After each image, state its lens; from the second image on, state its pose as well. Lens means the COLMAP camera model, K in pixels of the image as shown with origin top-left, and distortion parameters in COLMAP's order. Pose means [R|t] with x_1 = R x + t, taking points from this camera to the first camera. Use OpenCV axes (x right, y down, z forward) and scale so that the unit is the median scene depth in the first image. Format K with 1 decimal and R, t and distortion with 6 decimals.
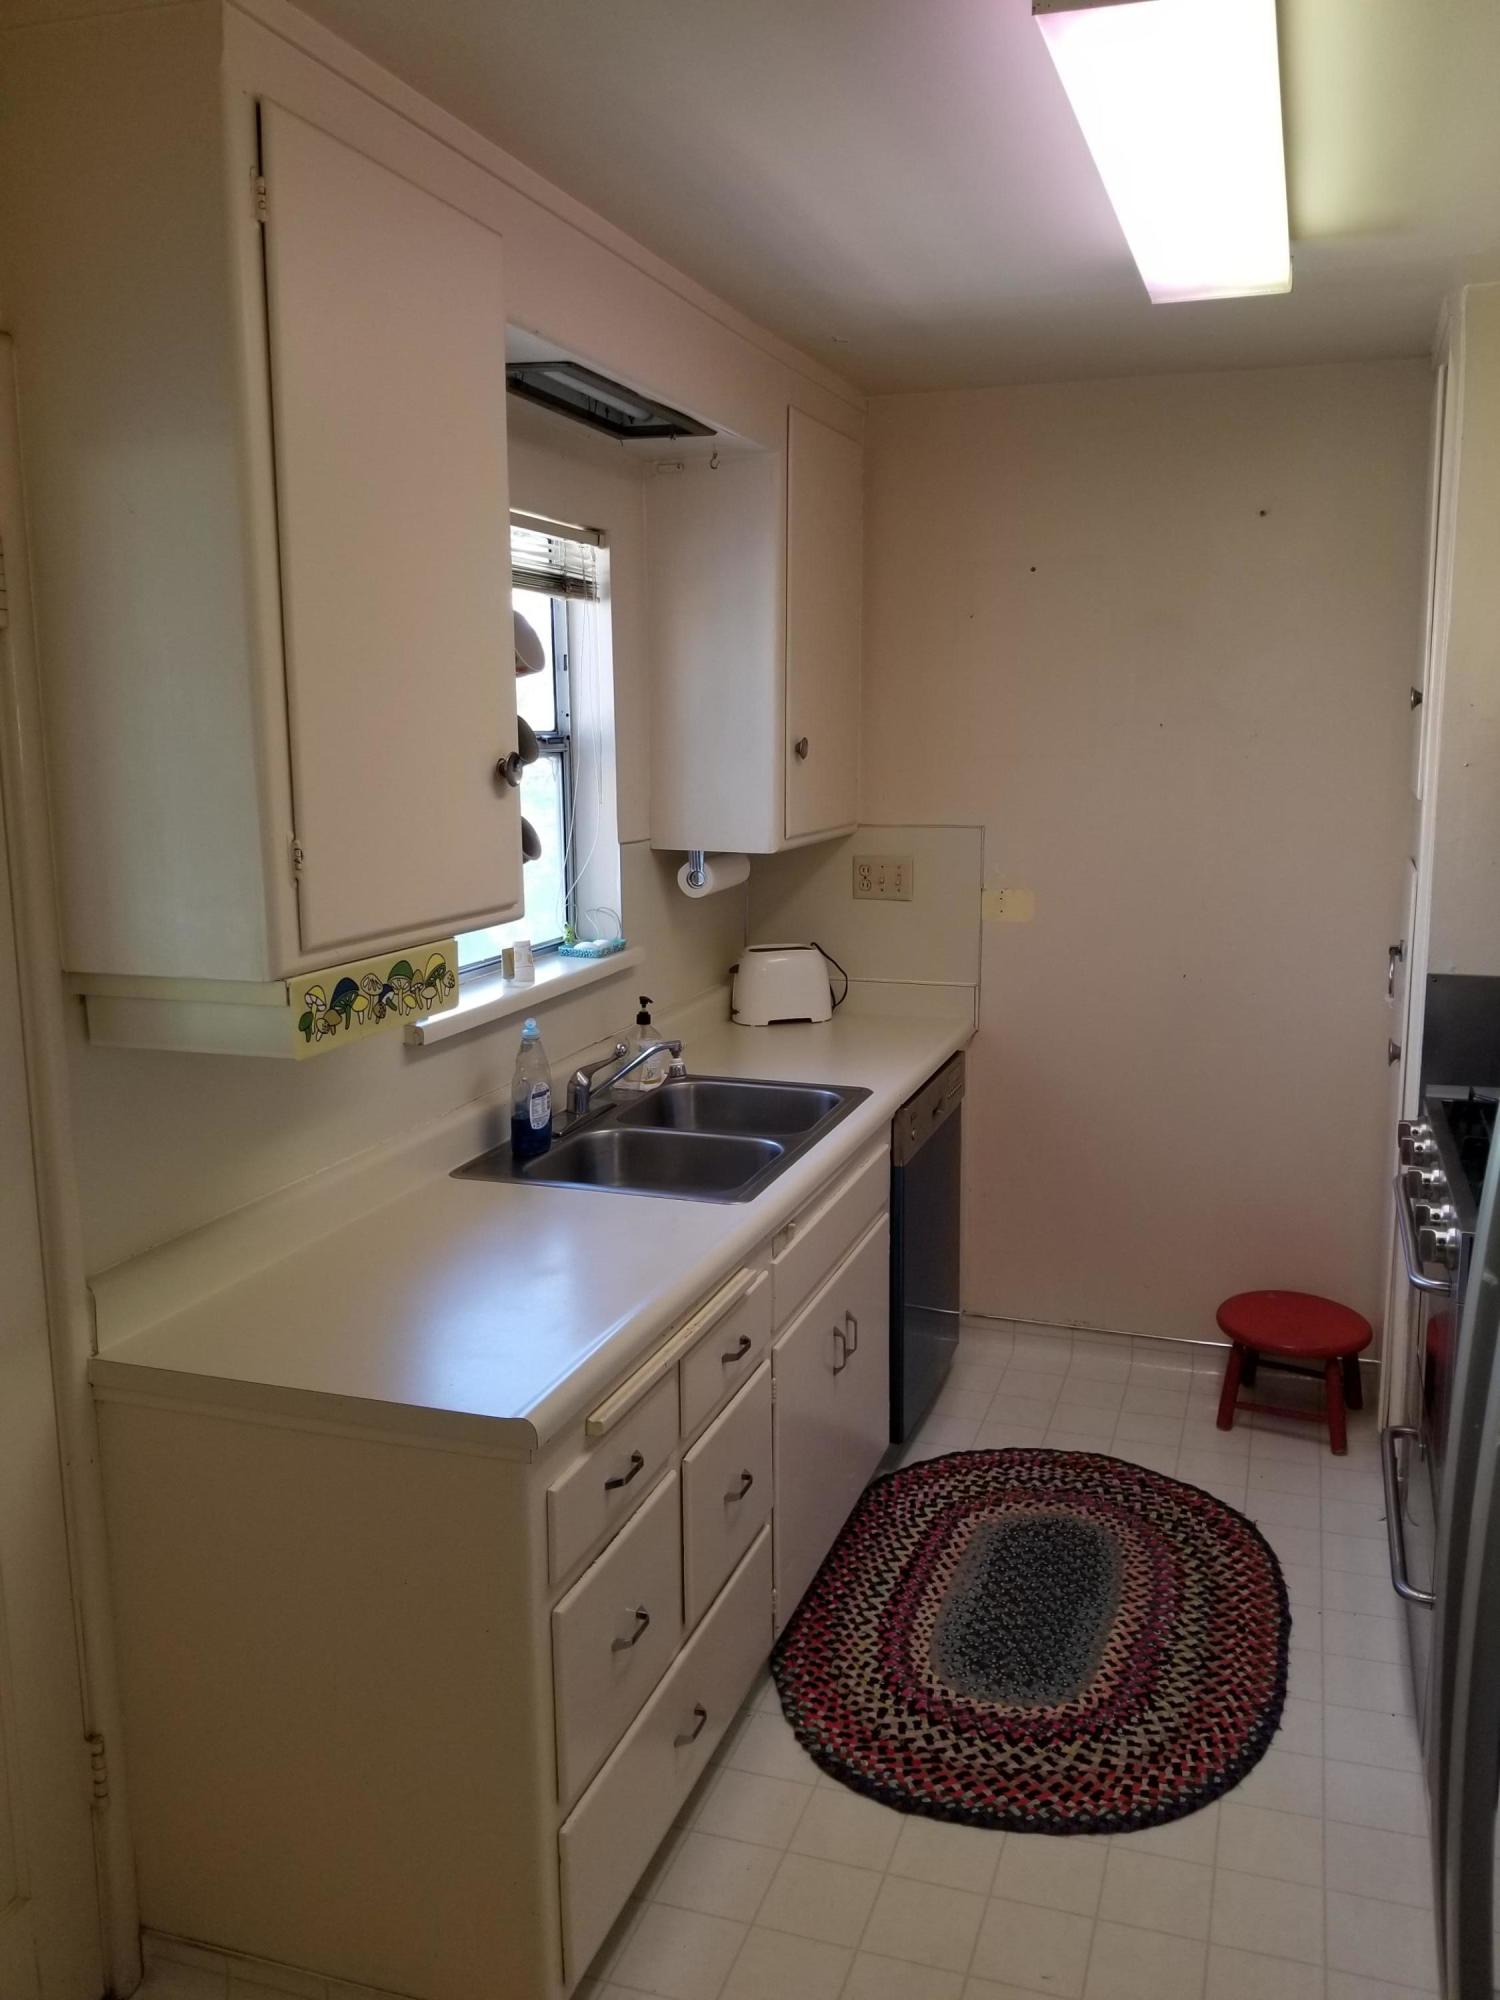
lens RADIAL K [[1554.6, 0, 805.6], [0, 1554.6, 979.3], [0, 0, 1]] dist [0.087446, -0.135423]
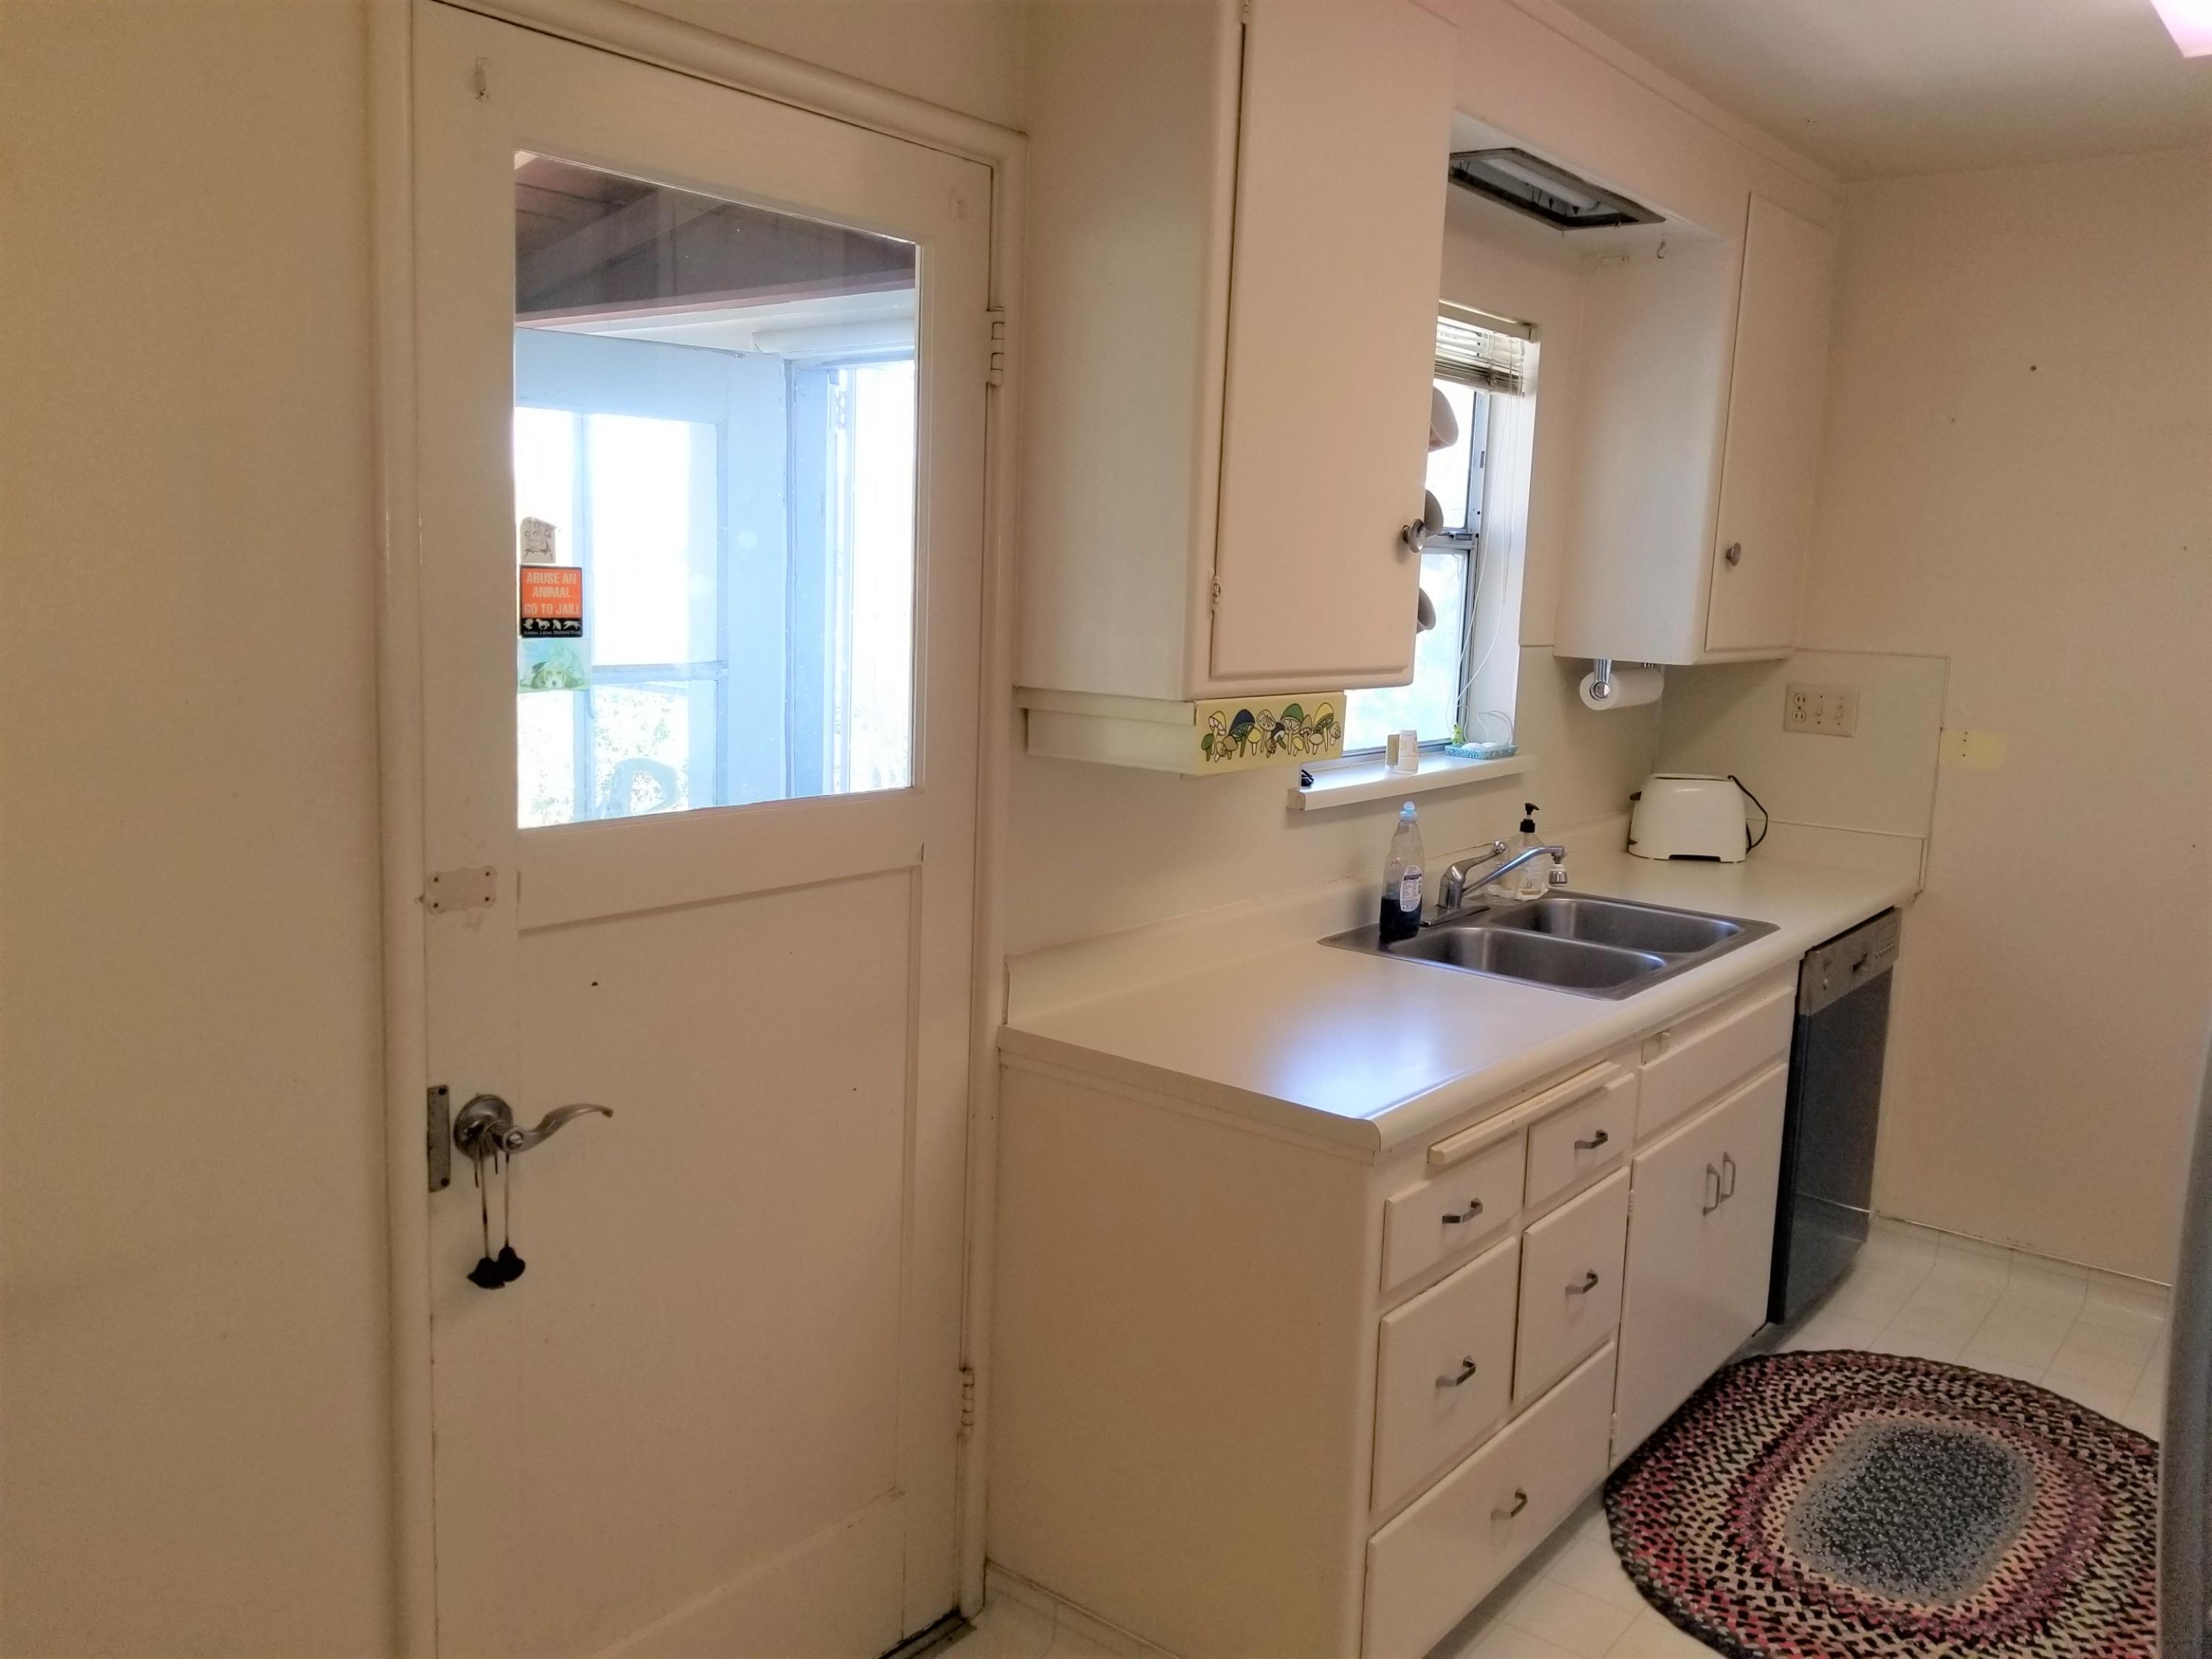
lens RADIAL K [[1717.2, 0, 1092.1], [0, 1717.2, 788.7], [0, 0, 1]] dist [0.091289, -0.151574]
pose [[0.930756, 0.084750, -0.355683, 0.027170], [-0.098403, 0.994937, -0.020436, 0.061222], [0.352150, 0.054021, 0.934383, -0.109610]]
